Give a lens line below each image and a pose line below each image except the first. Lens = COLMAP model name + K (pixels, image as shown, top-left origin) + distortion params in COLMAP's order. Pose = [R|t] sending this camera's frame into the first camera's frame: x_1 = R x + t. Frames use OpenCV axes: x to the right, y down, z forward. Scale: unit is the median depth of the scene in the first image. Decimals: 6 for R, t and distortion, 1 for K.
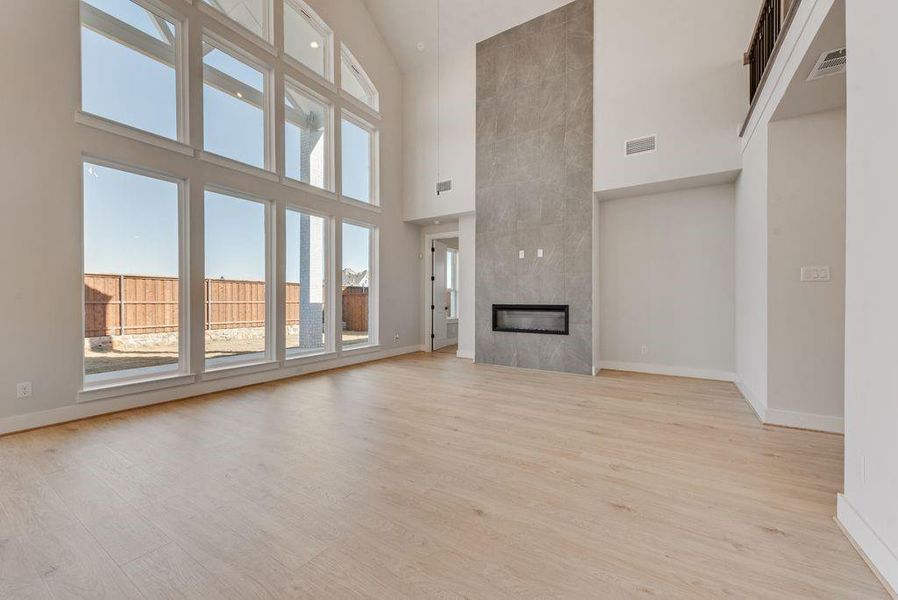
lens RADIAL K [[353.0, 0, 444.3], [0, 353.0, 300.4], [0, 0, 1]] dist [-0.002233, -0.000180]
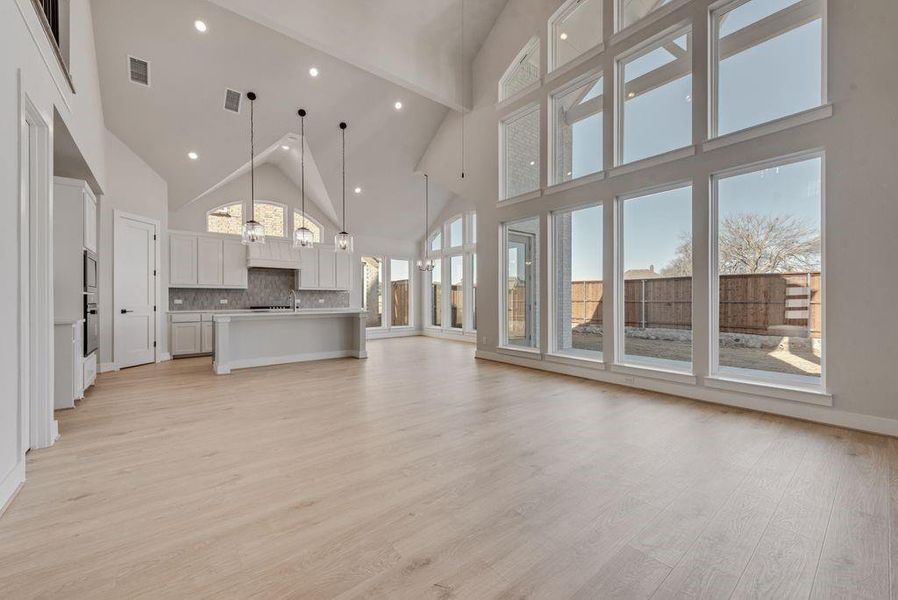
lens RADIAL K [[353.0, 0, 444.3], [0, 353.0, 300.4], [0, 0, 1]] dist [-0.002233, -0.000180]
pose [[-0.323514, 0.003816, -0.946216, 0.627712], [-0.004284, 0.999976, 0.005497, -0.001939], [0.946214, 0.005833, -0.323490, 0.961402]]
